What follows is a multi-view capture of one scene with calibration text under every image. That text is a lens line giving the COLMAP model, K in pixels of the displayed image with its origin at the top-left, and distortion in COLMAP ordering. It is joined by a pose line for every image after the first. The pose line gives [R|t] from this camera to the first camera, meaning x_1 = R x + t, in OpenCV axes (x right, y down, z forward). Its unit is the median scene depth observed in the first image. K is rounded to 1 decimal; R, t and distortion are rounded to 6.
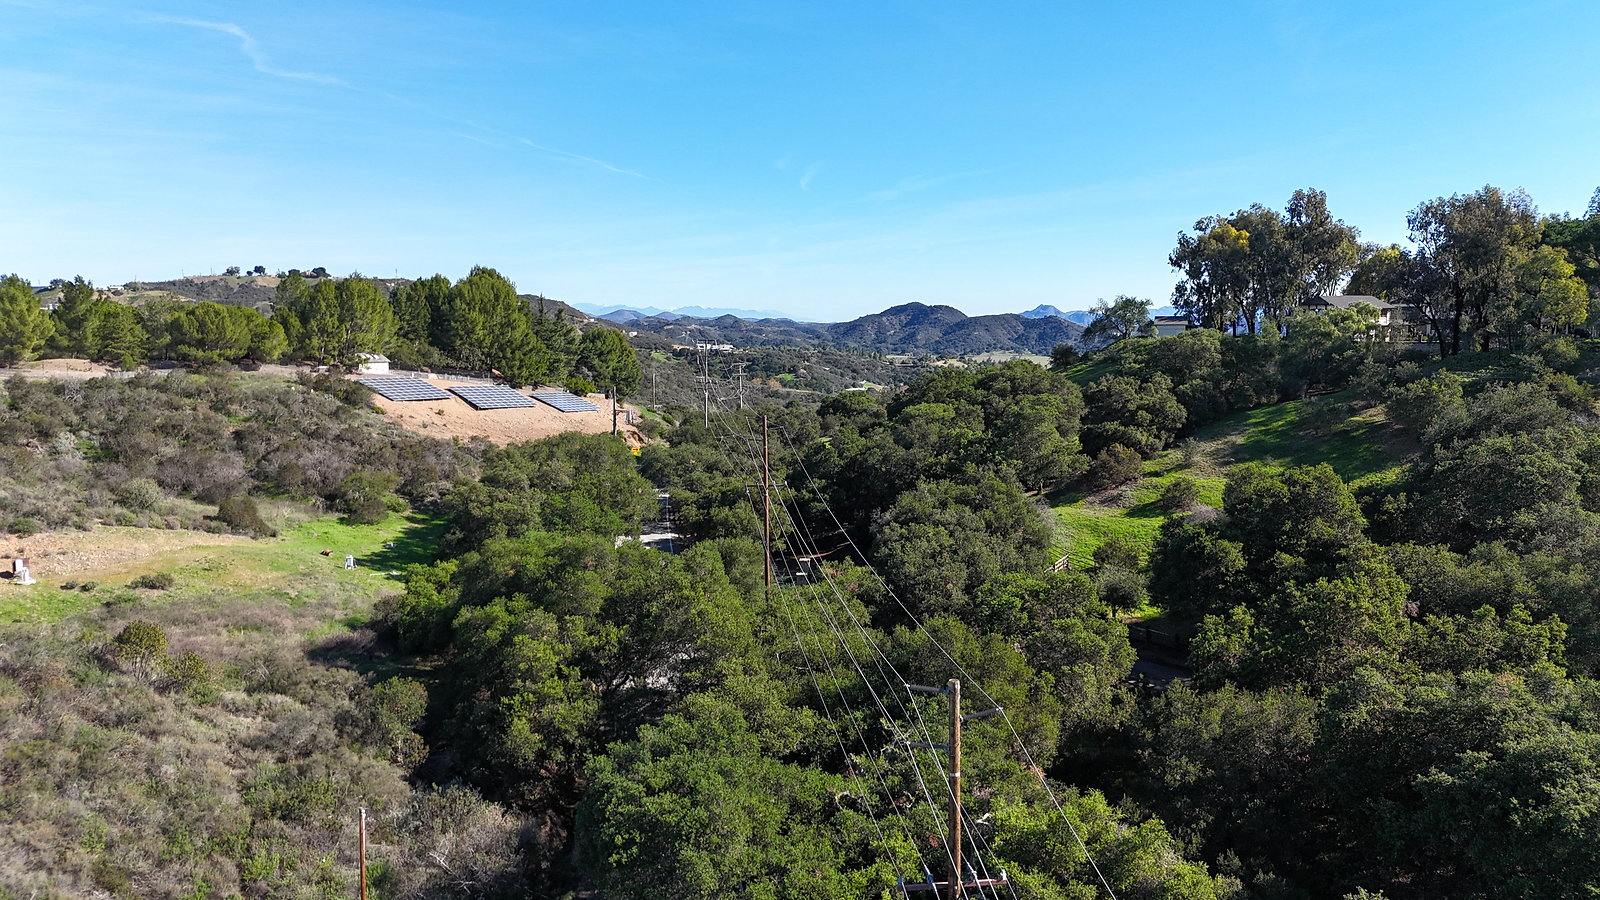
lens RADIAL K [[1168.3, 0, 800.9], [0, 1168.3, 451.4], [0, 0, 1]] dist [0.074181, -0.077251]
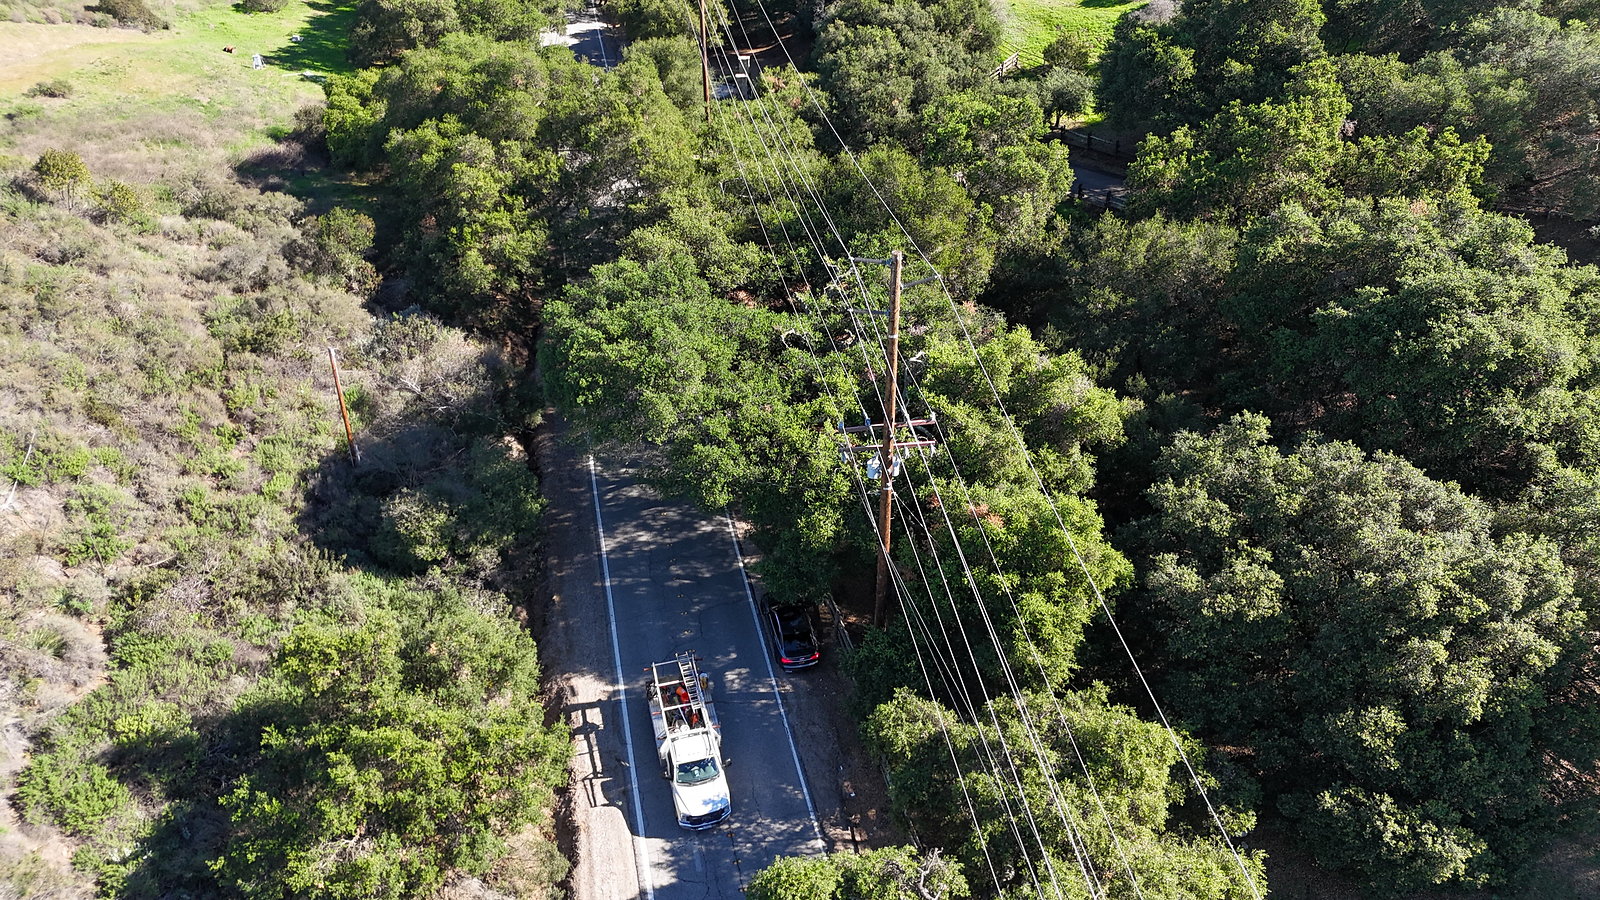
lens RADIAL K [[1169.1, 0, 801.1], [0, 1169.1, 446.7], [0, 0, 1]] dist [0.072201, -0.072834]
pose [[0.998668, -0.023021, 0.046171, -0.002319], [0.001184, 0.904912, 0.425597, -0.035842], [-0.051579, -0.424975, 0.903734, -0.003773]]
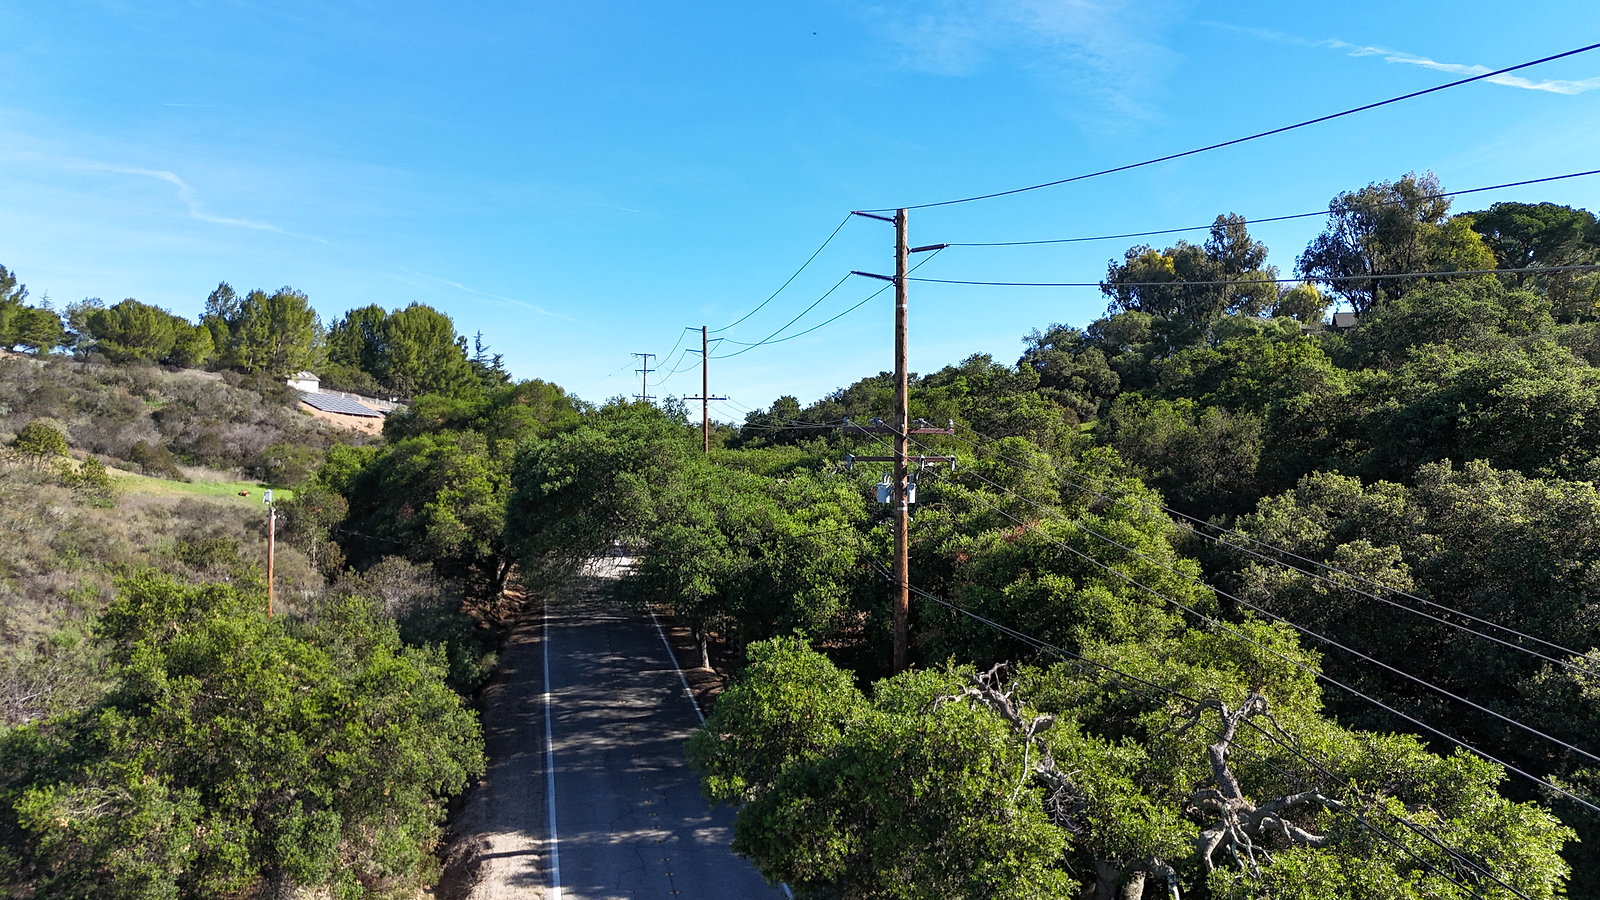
lens RADIAL K [[1168.3, 0, 800.9], [0, 1168.3, 451.4], [0, 0, 1]] dist [0.074181, -0.077251]
pose [[0.998524, 0.010779, 0.053238, -0.001445], [-0.004343, 0.992816, -0.119569, 0.204568], [-0.054145, 0.119161, 0.991398, 0.023114]]
